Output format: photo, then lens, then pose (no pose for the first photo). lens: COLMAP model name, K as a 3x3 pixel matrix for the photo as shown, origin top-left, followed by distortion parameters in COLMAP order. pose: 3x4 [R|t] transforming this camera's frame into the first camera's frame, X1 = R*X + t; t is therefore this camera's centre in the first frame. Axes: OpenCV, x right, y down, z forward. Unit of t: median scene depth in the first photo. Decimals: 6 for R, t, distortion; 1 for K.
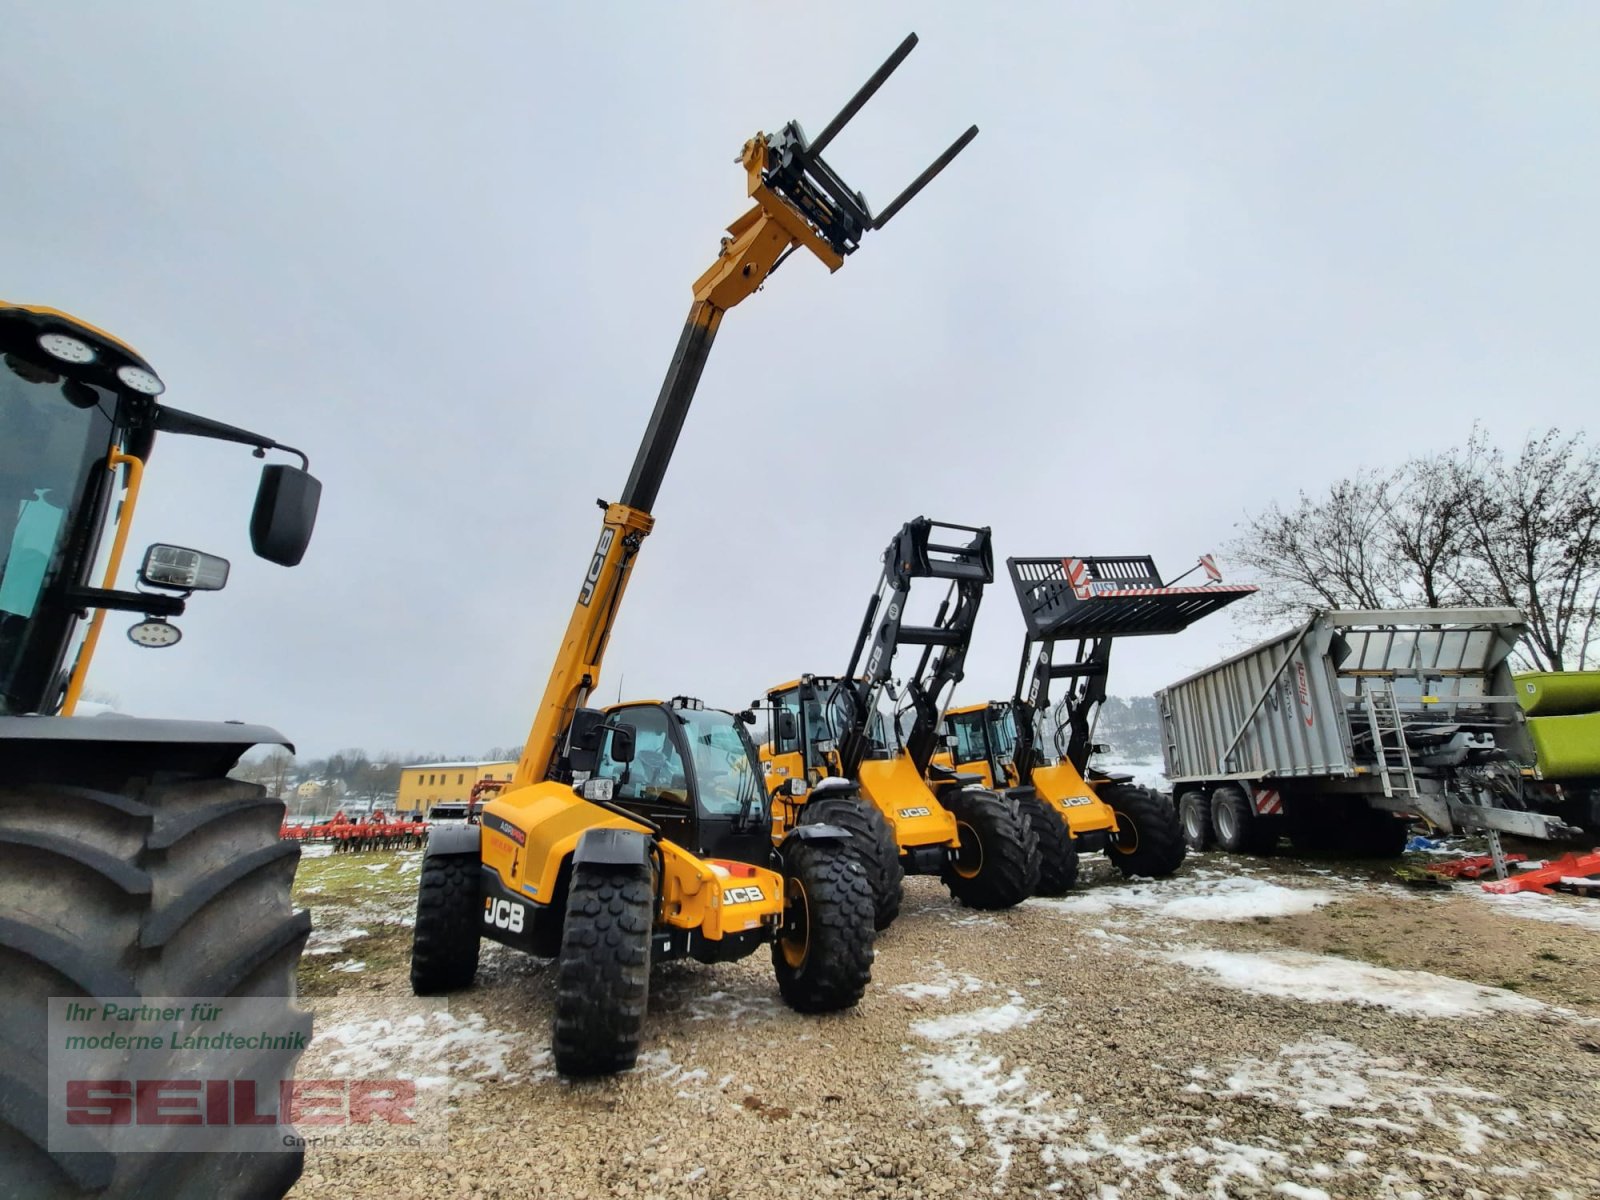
lens RADIAL K [[625.8, 0, 761.9], [0, 625.8, 601.0], [0, 0, 1]] dist [-0.017677, -0.000433]
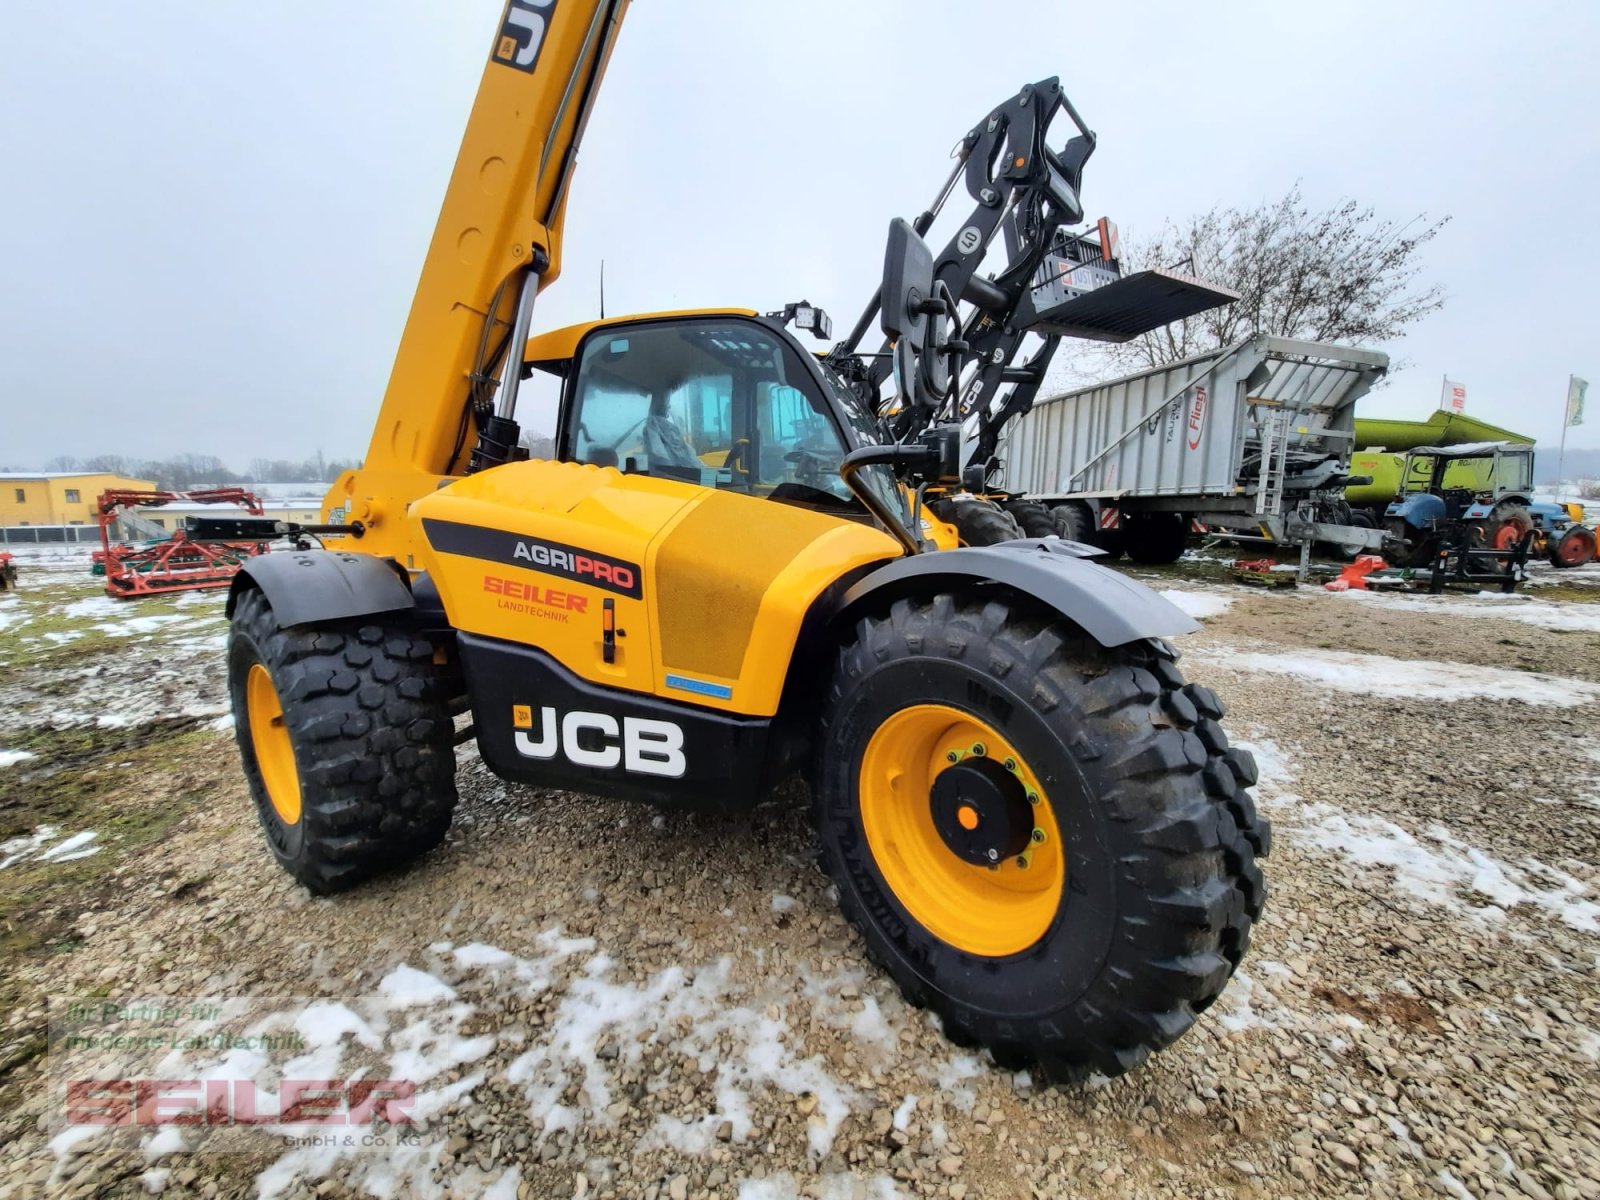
lens RADIAL K [[625.8, 0, 761.9], [0, 625.8, 601.0], [0, 0, 1]] dist [-0.017677, -0.000433]
pose [[0.899850, -0.056713, 0.432497, -0.318584], [-0.131339, 0.910271, 0.392628, 0.144671], [-0.415957, -0.410110, 0.811659, 0.405983]]
